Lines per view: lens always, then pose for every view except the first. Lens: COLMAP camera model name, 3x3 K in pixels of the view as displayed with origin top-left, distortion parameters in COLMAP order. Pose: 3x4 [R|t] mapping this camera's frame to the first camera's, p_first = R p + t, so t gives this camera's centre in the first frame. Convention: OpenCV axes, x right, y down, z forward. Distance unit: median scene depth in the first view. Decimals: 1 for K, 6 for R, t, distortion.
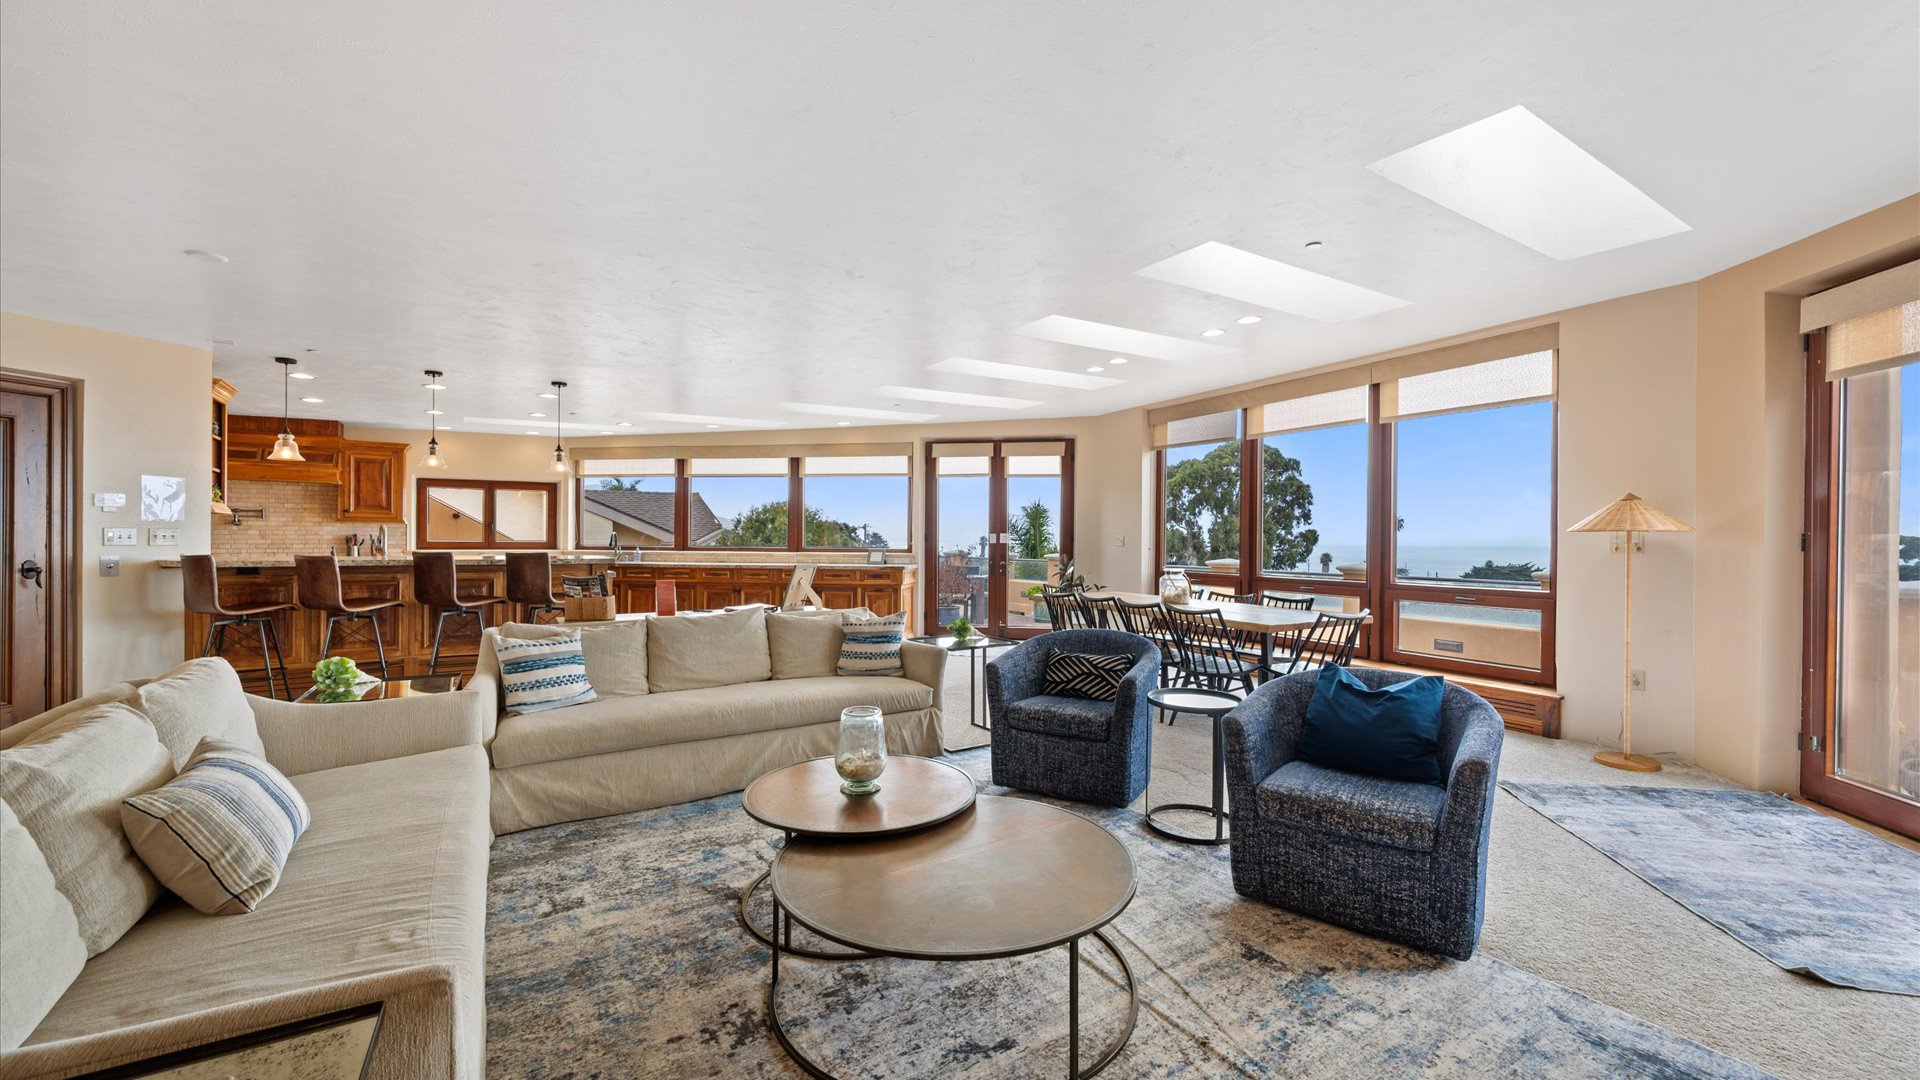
lens RADIAL K [[753.0, 0, 960.0], [0, 753.0, 540.0], [0, 0, 1]] dist [0.004025, -0.000245]
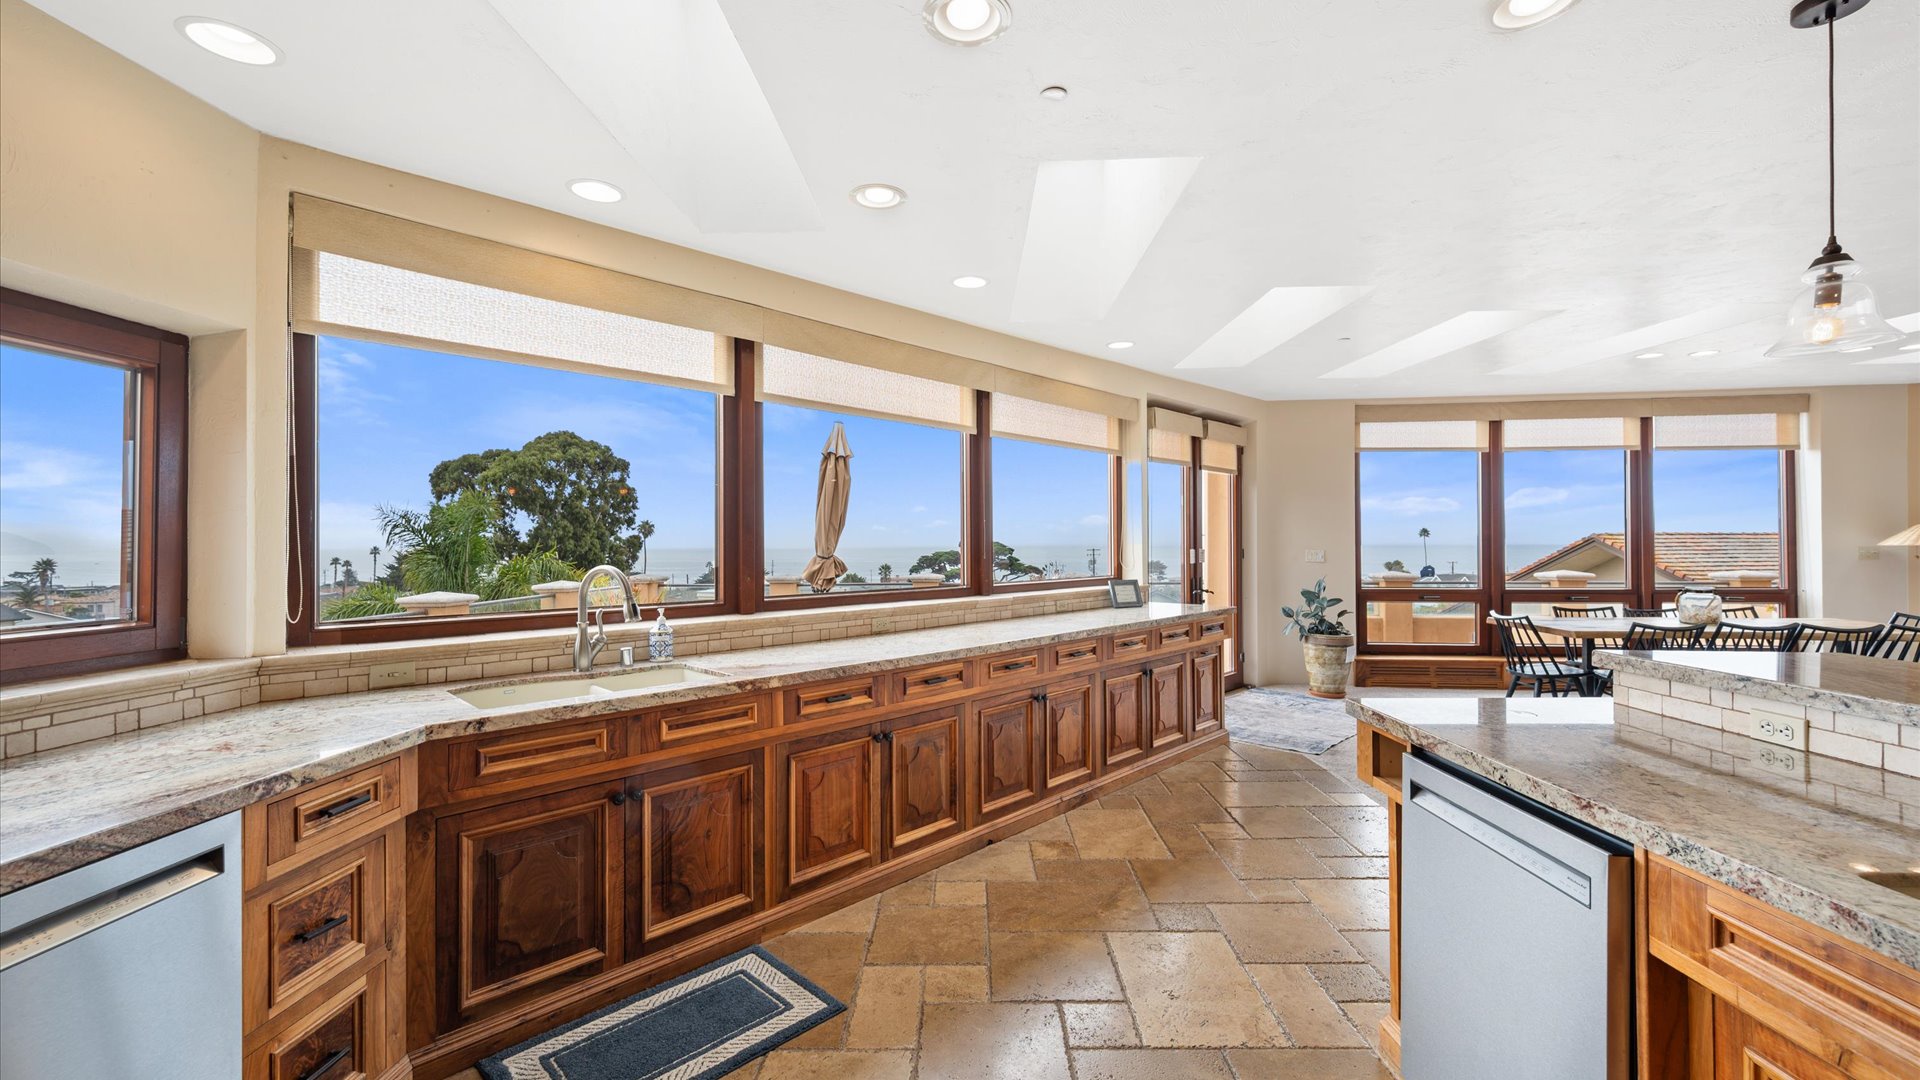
lens RADIAL K [[753.0, 0, 960.0], [0, 753.0, 540.0], [0, 0, 1]] dist [0.004025, -0.000245]
pose [[0.549629, -0.008198, 0.835369, -0.652842], [0.012854, 0.999916, 0.001356, -0.022208], [-0.835310, 0.009992, 0.549688, 0.805457]]
